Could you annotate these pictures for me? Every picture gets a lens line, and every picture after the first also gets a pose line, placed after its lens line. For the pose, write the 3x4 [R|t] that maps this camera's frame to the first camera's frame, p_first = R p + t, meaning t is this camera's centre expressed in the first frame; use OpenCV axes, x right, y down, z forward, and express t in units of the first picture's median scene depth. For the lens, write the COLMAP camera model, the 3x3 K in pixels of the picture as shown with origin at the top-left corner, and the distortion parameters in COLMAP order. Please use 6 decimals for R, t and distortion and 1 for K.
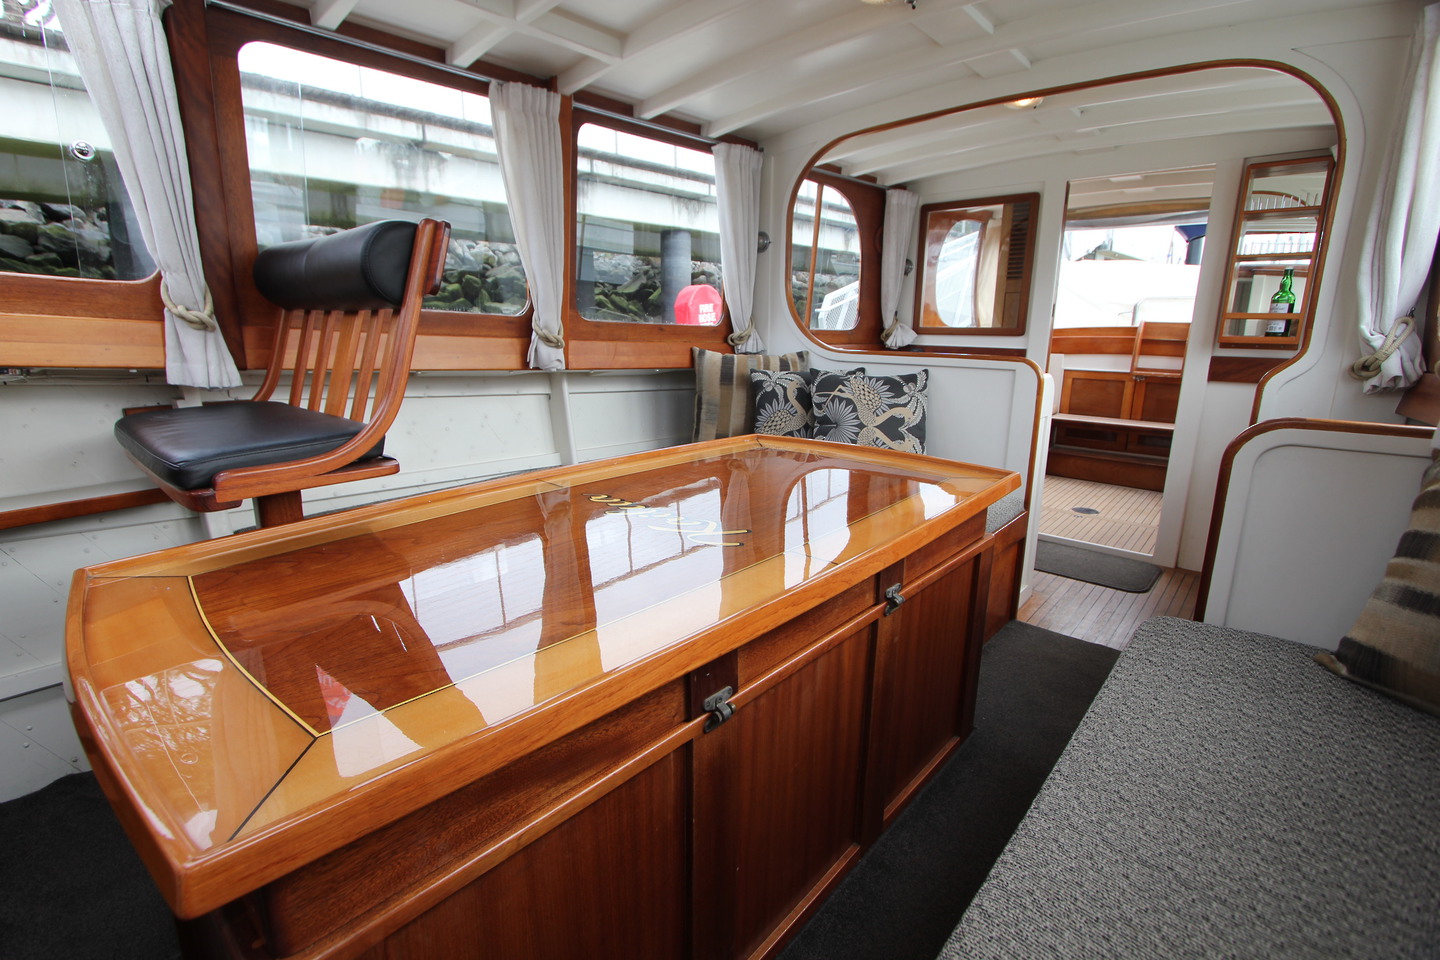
lens RADIAL K [[655.5, 0, 714.9], [0, 655.5, 476.8], [0, 0, 1]] dist [-0.016581, 0.000569]
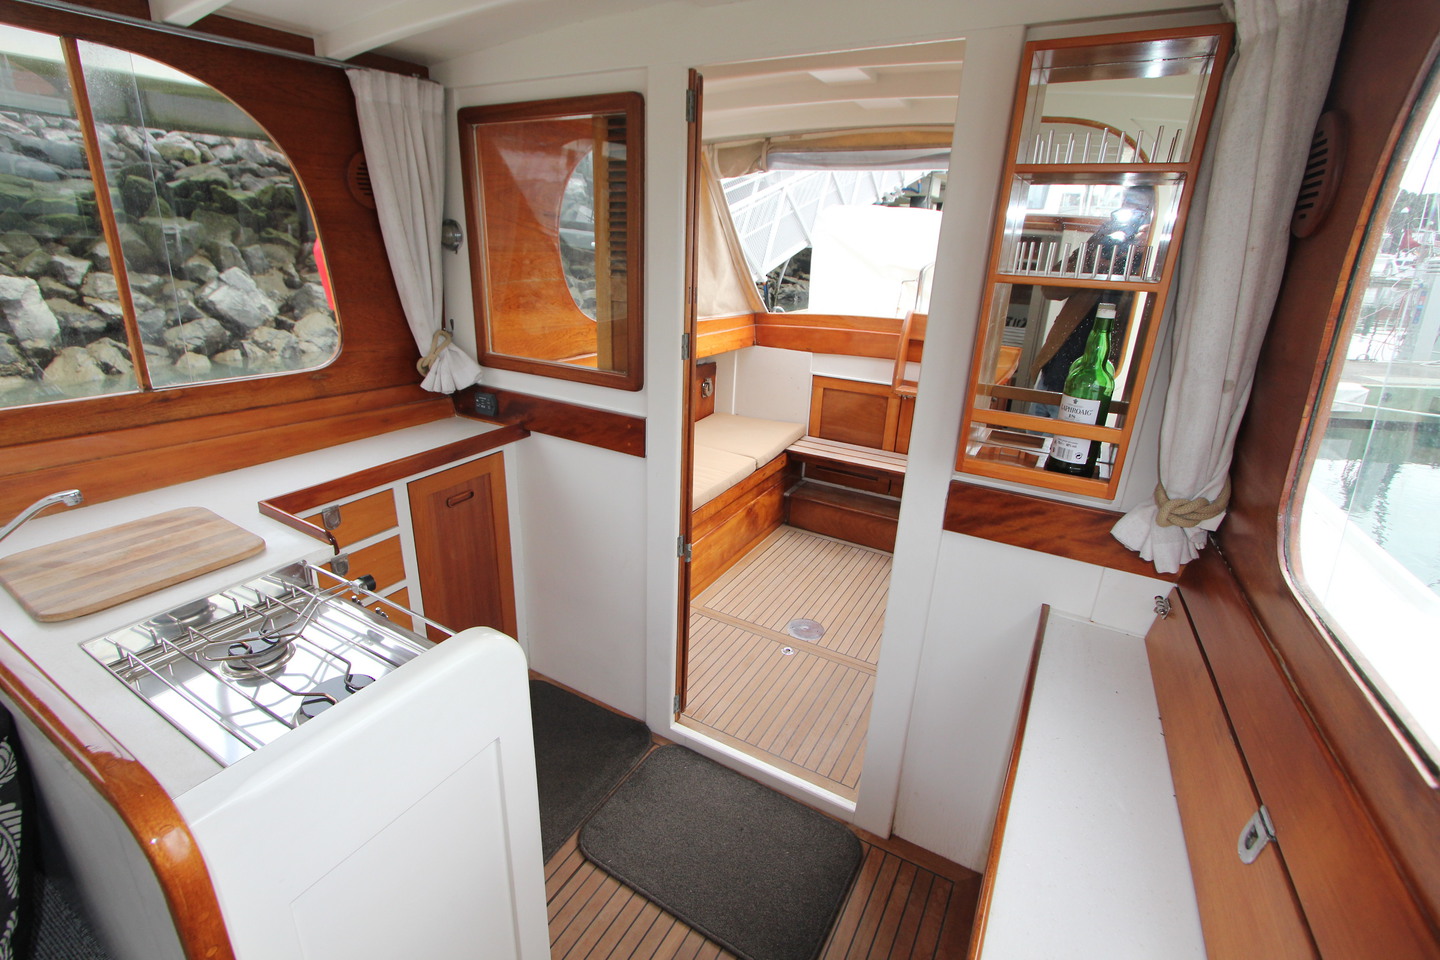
lens RADIAL K [[655.5, 0, 716.3], [0, 655.5, 482.4], [0, 0, 1]] dist [-0.016581, 0.000569]
pose [[0.978370, -0.045959, 0.201692, 0.369588], [0.019024, 0.990866, 0.133503, -0.186125], [-0.205985, -0.126778, 0.970308, 0.421035]]
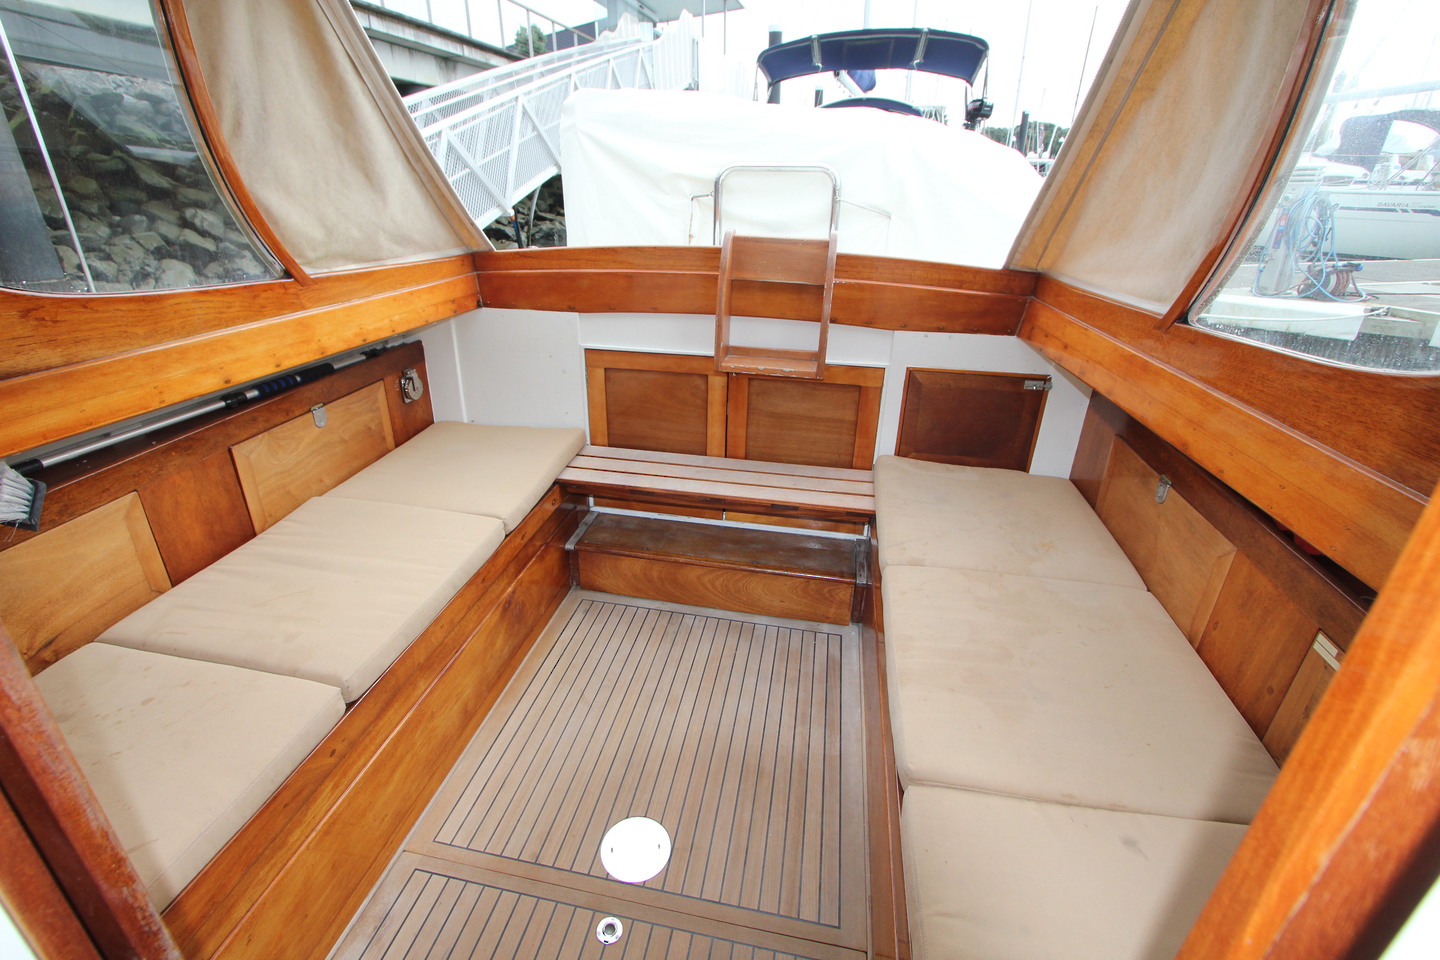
lens RADIAL K [[655.5, 0, 686.5], [0, 655.5, 473.6], [0, 0, 1]] dist [-0.016581, 0.000569]
pose [[0.872983, -0.197153, 0.446129, 0.492558], [0.107056, 0.969813, 0.219092, -0.218769], [-0.475856, -0.143503, 0.867737, 0.742038]]
